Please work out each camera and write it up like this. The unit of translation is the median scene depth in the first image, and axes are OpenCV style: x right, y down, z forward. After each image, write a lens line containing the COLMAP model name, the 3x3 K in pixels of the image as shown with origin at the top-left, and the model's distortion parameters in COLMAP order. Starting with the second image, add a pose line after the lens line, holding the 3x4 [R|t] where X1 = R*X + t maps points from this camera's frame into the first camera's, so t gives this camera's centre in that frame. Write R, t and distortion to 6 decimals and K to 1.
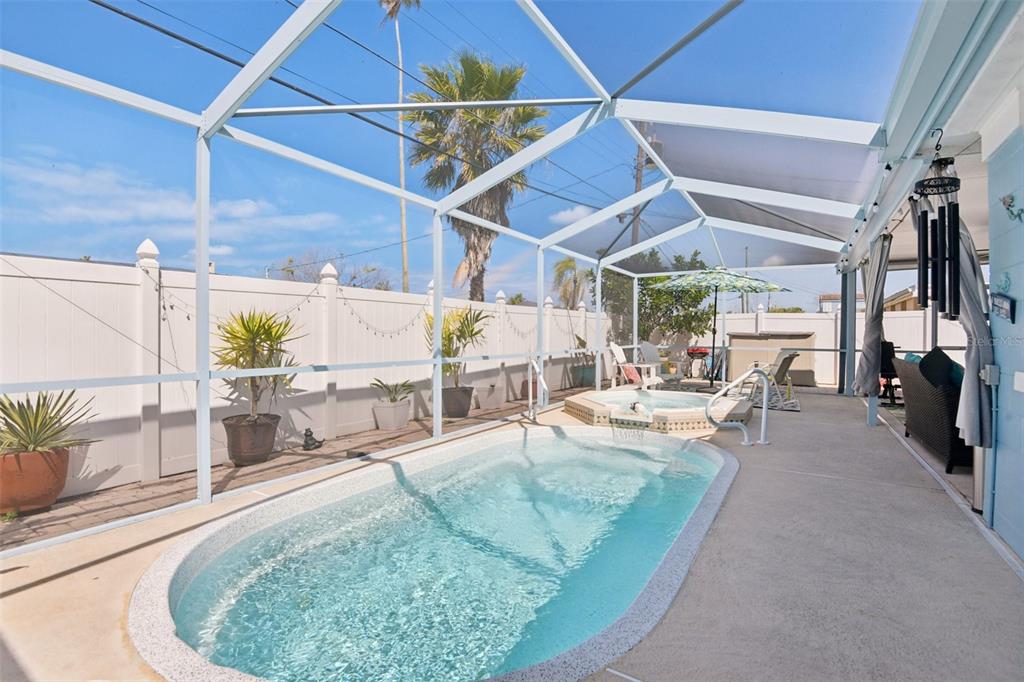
lens RADIAL K [[479.8, 0, 517.5], [0, 479.8, 326.8], [0, 0, 1]] dist [-0.043003, -0.000381]
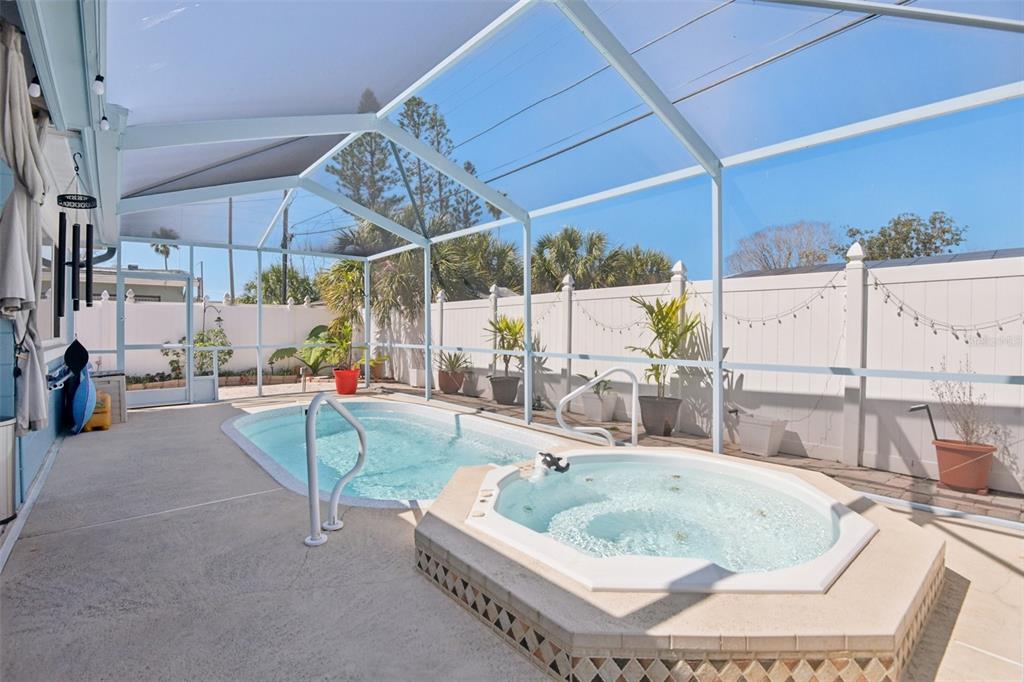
lens RADIAL K [[479.8, 0, 517.5], [0, 479.8, 326.8], [0, 0, 1]] dist [-0.043003, -0.000381]
pose [[-0.311586, 0.001547, -0.950217, 0.727919], [0.018776, 0.999813, -0.004529, 0.008772], [0.950032, -0.019252, -0.311557, 1.073304]]
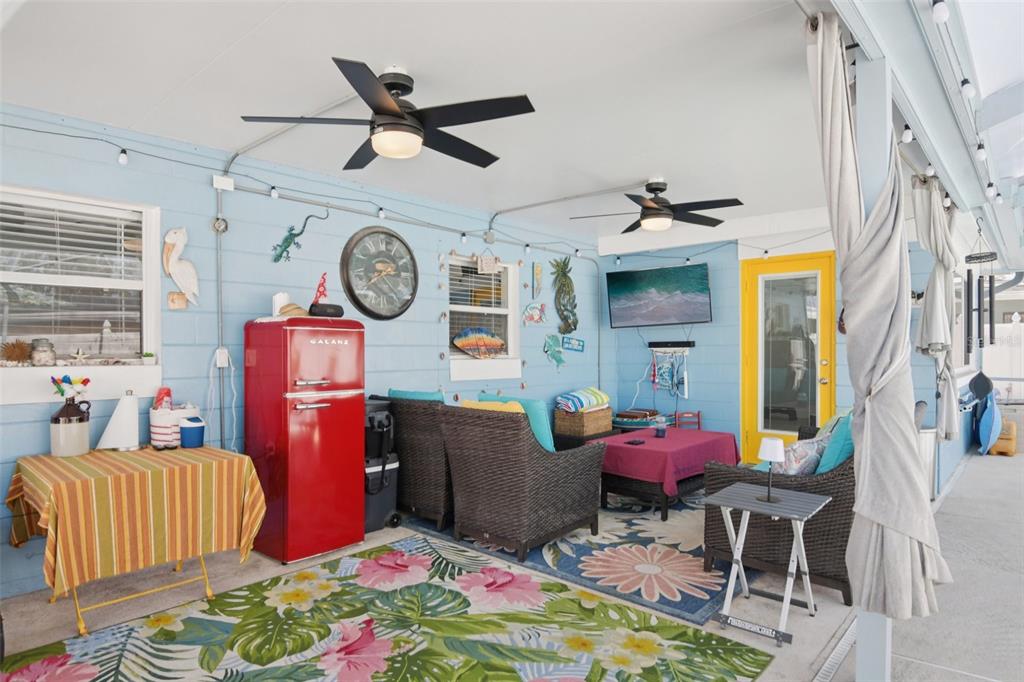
lens RADIAL K [[592.2, 0, 512.0], [0, 592.2, 341.0], [0, 0, 1]] dist [-0.026216, -0.000574]
pose [[-0.980628, 0.001148, 0.195875, 0.839849], [-0.002940, 0.999784, -0.020580, -0.008764], [-0.195857, -0.020757, -0.980413, 1.298365]]
